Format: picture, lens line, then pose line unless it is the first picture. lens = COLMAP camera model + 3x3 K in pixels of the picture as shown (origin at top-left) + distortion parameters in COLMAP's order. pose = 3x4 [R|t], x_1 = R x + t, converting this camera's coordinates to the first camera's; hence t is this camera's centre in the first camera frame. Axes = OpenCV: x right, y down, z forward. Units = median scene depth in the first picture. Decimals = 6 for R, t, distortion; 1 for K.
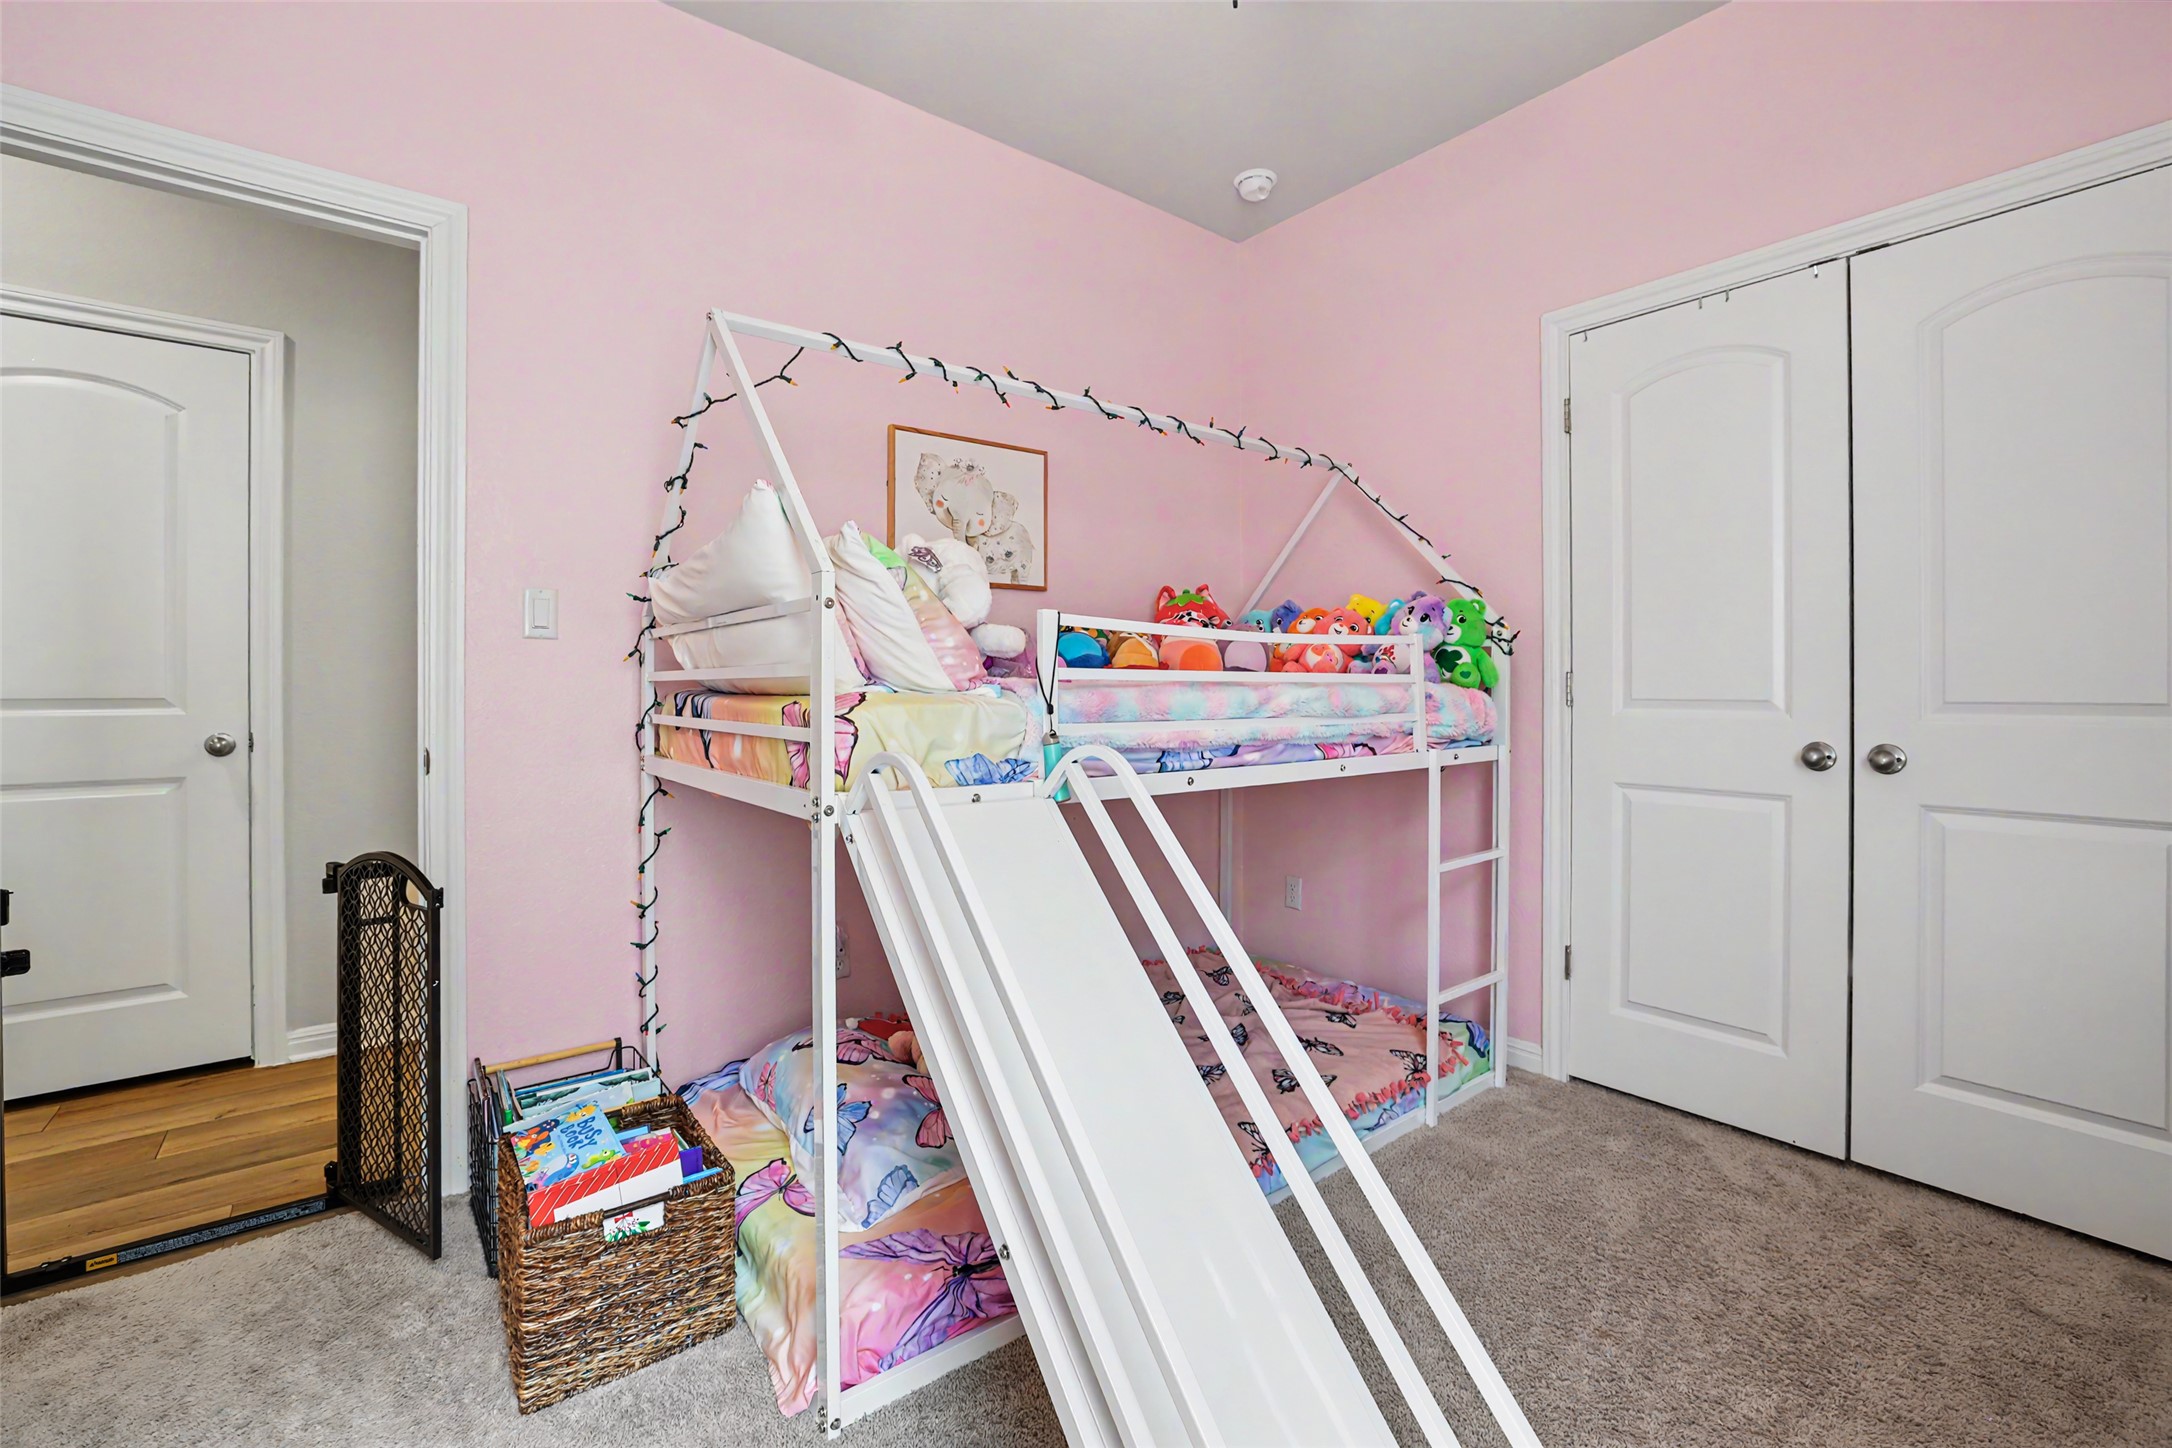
lens RADIAL K [[926.9, 0, 1085.2], [0, 926.9, 700.3], [0, 0, 1]] dist [-0.018333, 0.000105]
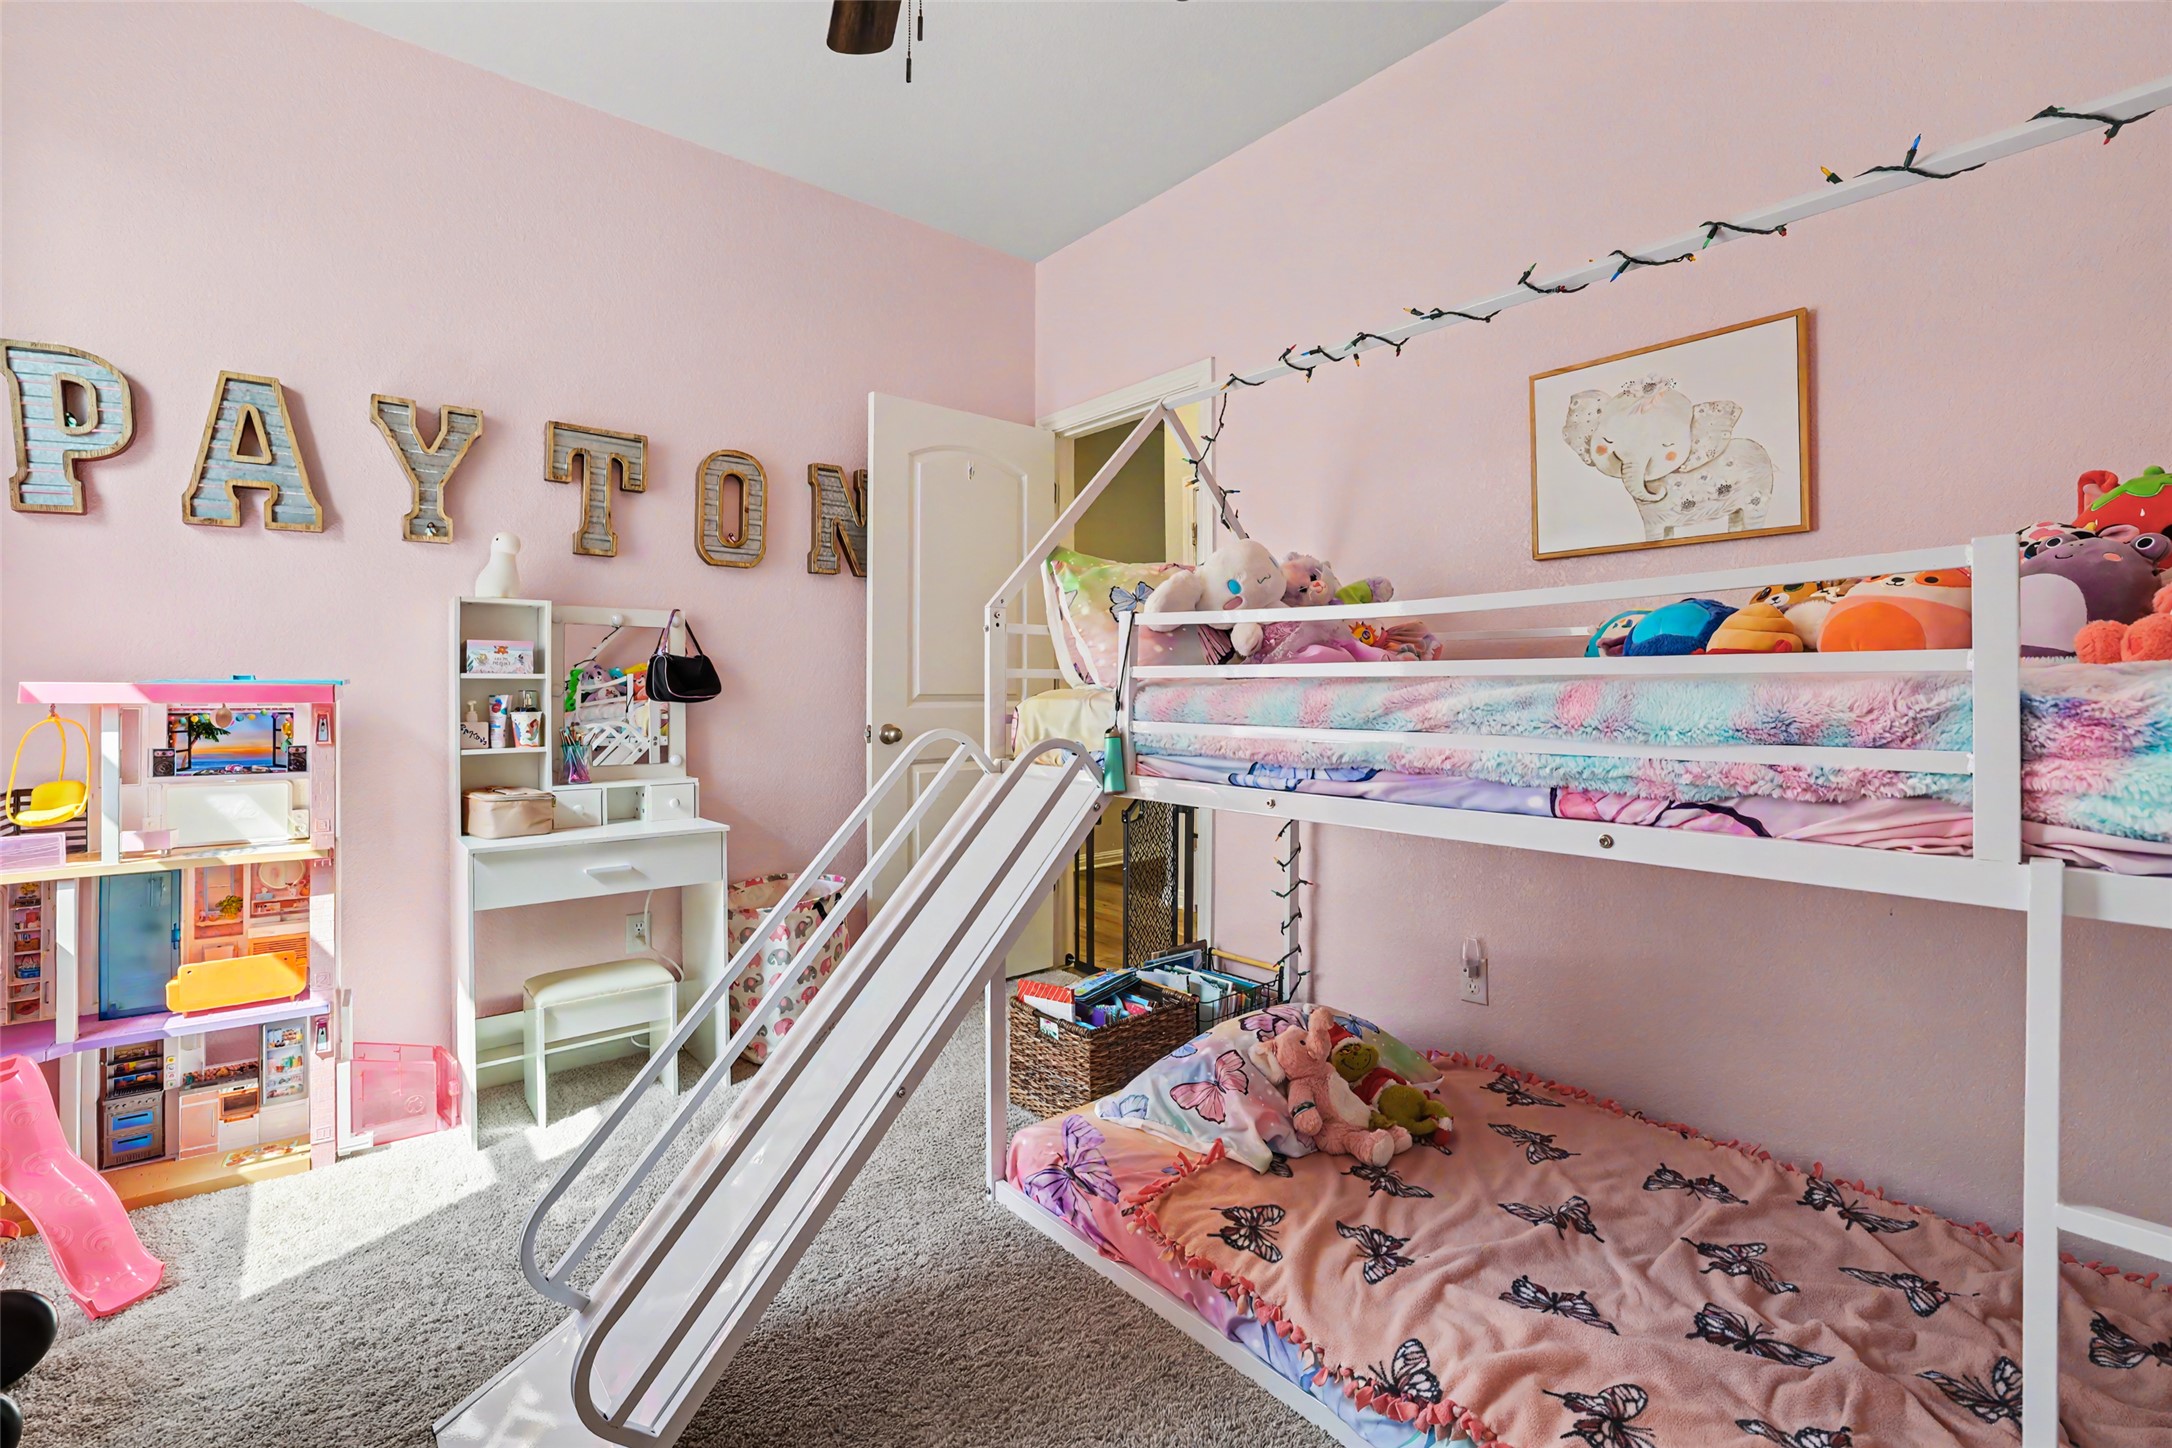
lens RADIAL K [[1001.8, 0, 1081.7], [0, 1001.8, 697.9], [0, 0, 1]] dist [-0.071385, 0.027597]
pose [[-0.010679, 0.002853, -0.999939, 0.669237], [-0.016441, 0.999860, 0.003028, -0.002173], [0.999808, 0.016472, -0.010630, 0.587087]]
